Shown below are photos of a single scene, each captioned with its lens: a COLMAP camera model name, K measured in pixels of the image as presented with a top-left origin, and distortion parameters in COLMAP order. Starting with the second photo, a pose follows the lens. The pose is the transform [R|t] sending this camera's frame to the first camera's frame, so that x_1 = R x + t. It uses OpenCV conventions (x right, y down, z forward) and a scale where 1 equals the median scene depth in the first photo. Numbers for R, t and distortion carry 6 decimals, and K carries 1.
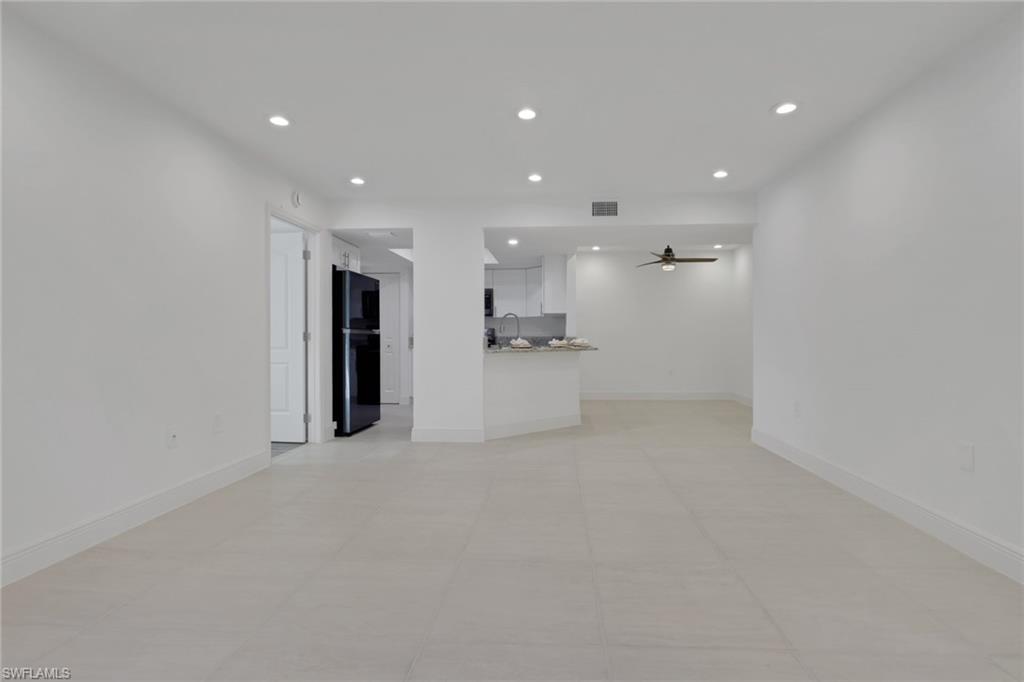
lens RADIAL K [[481.4, 0, 512.4], [0, 481.4, 330.4], [0, 0, 1]] dist [-0.000313, -0.000038]
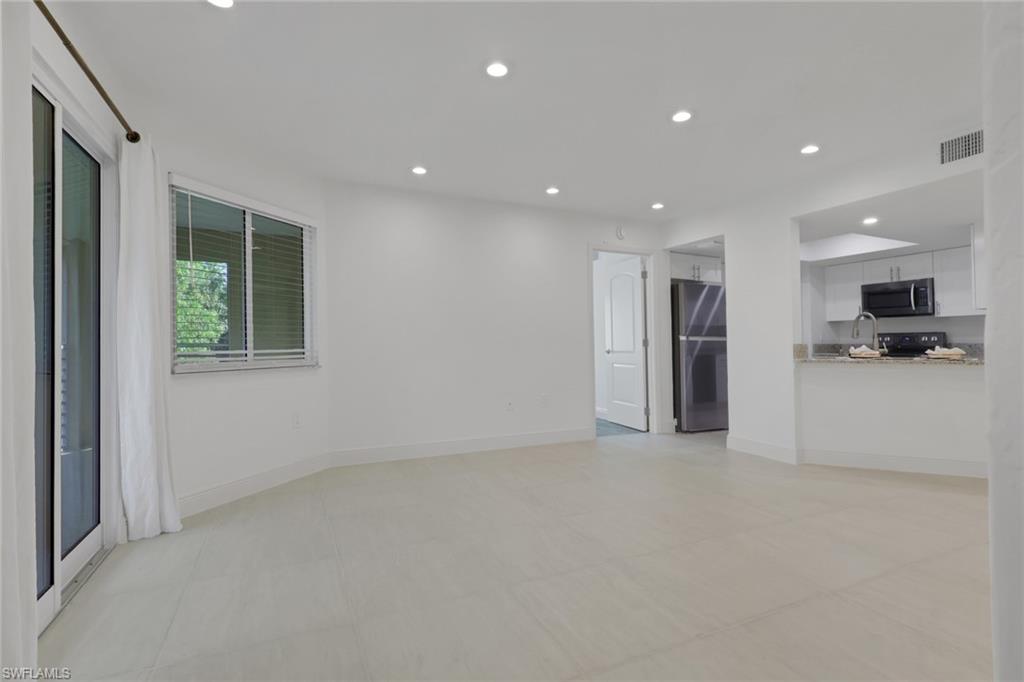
lens RADIAL K [[477.4, 0, 512.0], [0, 477.4, 341.0], [0, 0, 1]] dist [-0.001014, -0.000185]
pose [[0.461199, -0.002858, -0.887292, 0.461265], [0.012658, 0.999914, 0.003359, -0.000754], [0.887206, -0.012781, 0.461196, 0.153664]]
